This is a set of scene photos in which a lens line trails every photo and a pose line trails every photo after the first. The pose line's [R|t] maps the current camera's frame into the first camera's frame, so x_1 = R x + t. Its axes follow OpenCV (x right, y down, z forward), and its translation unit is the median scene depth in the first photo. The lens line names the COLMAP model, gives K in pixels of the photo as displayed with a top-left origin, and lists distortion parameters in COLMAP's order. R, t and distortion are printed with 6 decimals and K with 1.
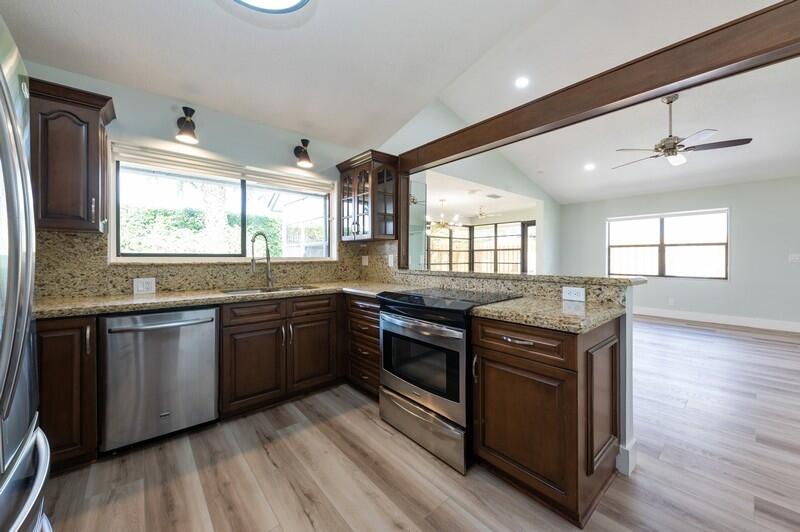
lens RADIAL K [[295.0, 0, 399.8], [0, 295.0, 262.5], [0, 0, 1]] dist [-0.002166, -0.002571]
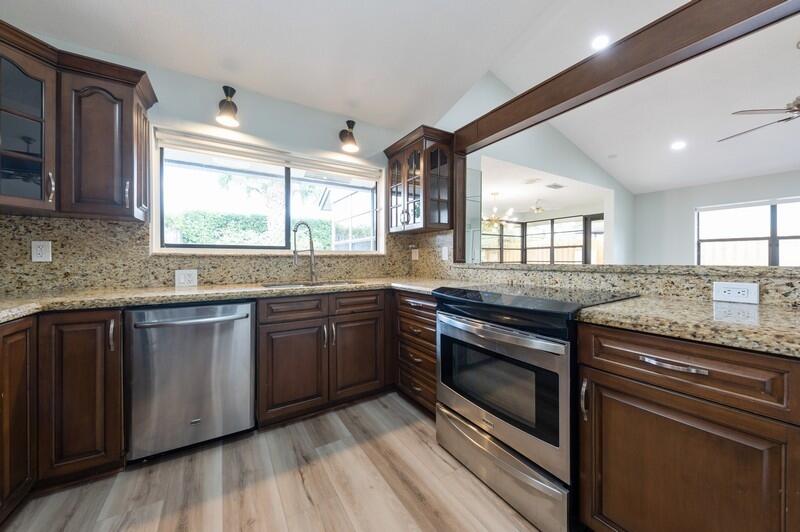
lens RADIAL K [[295.0, 0, 399.8], [0, 295.0, 259.6], [0, 0, 1]] dist [-0.002166, -0.002571]
pose [[0.987341, -0.002364, -0.158595, -0.038238], [0.001256, 0.999974, -0.007085, 0.028538], [0.158607, 0.006796, 0.987318, 0.177483]]
